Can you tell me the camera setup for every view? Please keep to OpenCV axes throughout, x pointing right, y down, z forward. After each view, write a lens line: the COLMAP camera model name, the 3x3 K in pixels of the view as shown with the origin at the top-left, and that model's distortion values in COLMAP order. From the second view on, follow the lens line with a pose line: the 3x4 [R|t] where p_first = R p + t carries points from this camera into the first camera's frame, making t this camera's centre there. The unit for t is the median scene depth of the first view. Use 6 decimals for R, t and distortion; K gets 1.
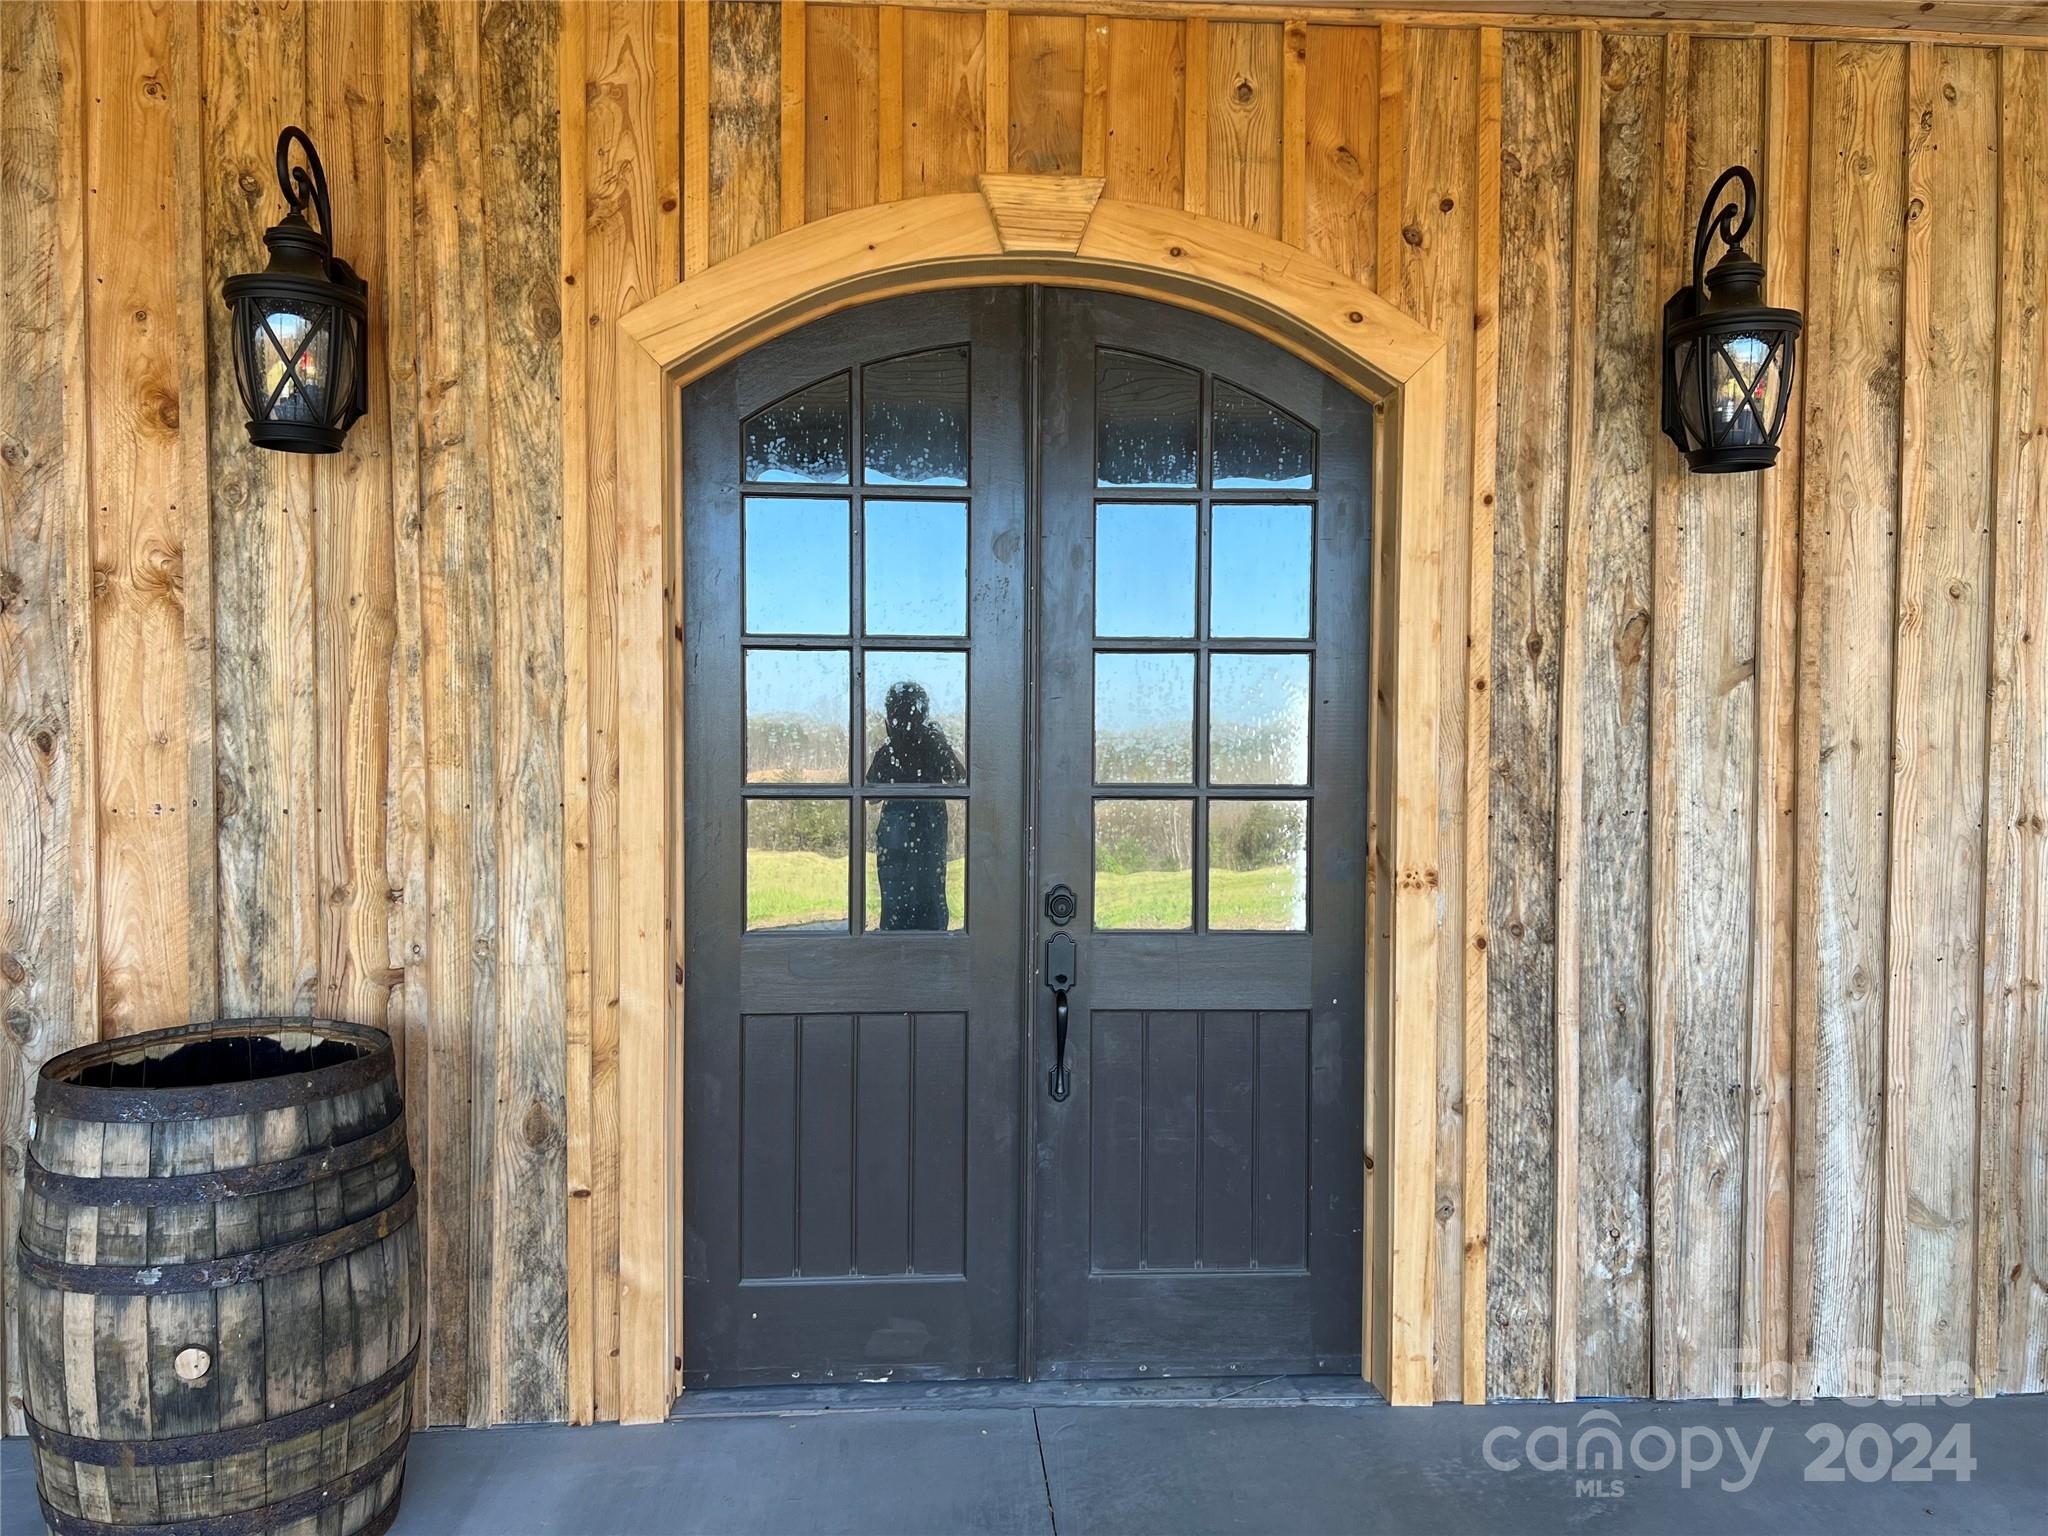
lens RADIAL K [[1540.4, 0, 1027.6], [0, 1540.4, 773.1], [0, 0, 1]] dist [0.006086, 0.001092]
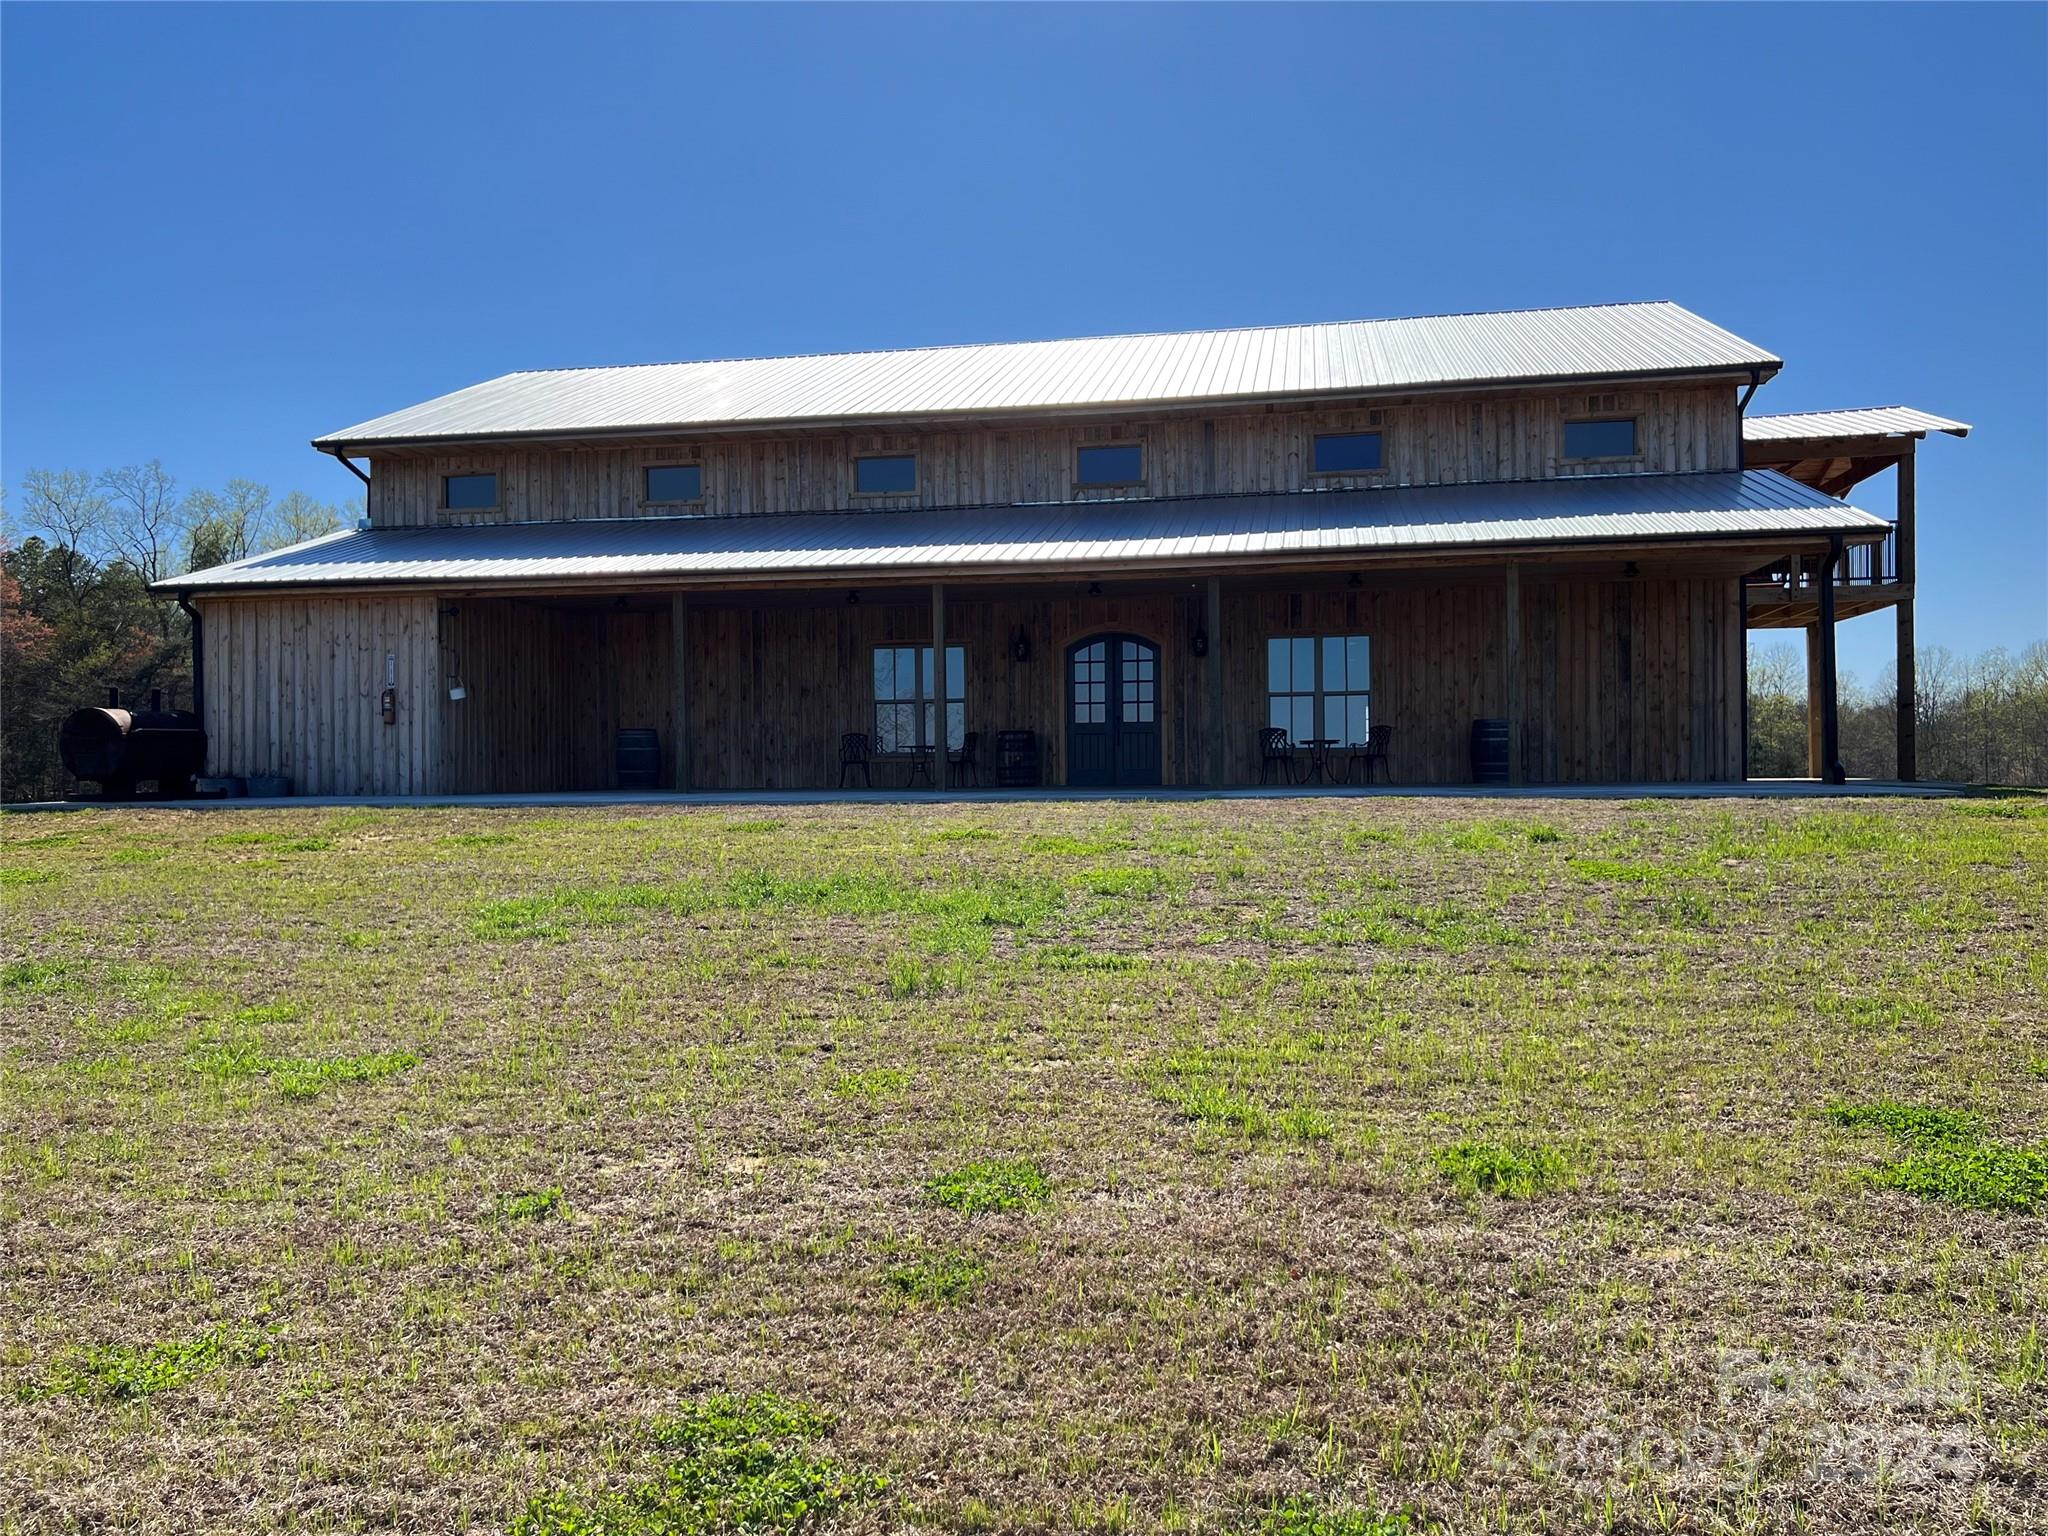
lens RADIAL K [[1540.4, 0, 1022.9], [0, 1540.4, 769.1], [0, 0, 1]] dist [0.006086, 0.001092]
pose [[0.963693, -0.012980, -0.266697, 1.632199], [0.005638, 0.999584, -0.028278, 0.568466], [0.266953, 0.025747, 0.963366, -6.543753]]
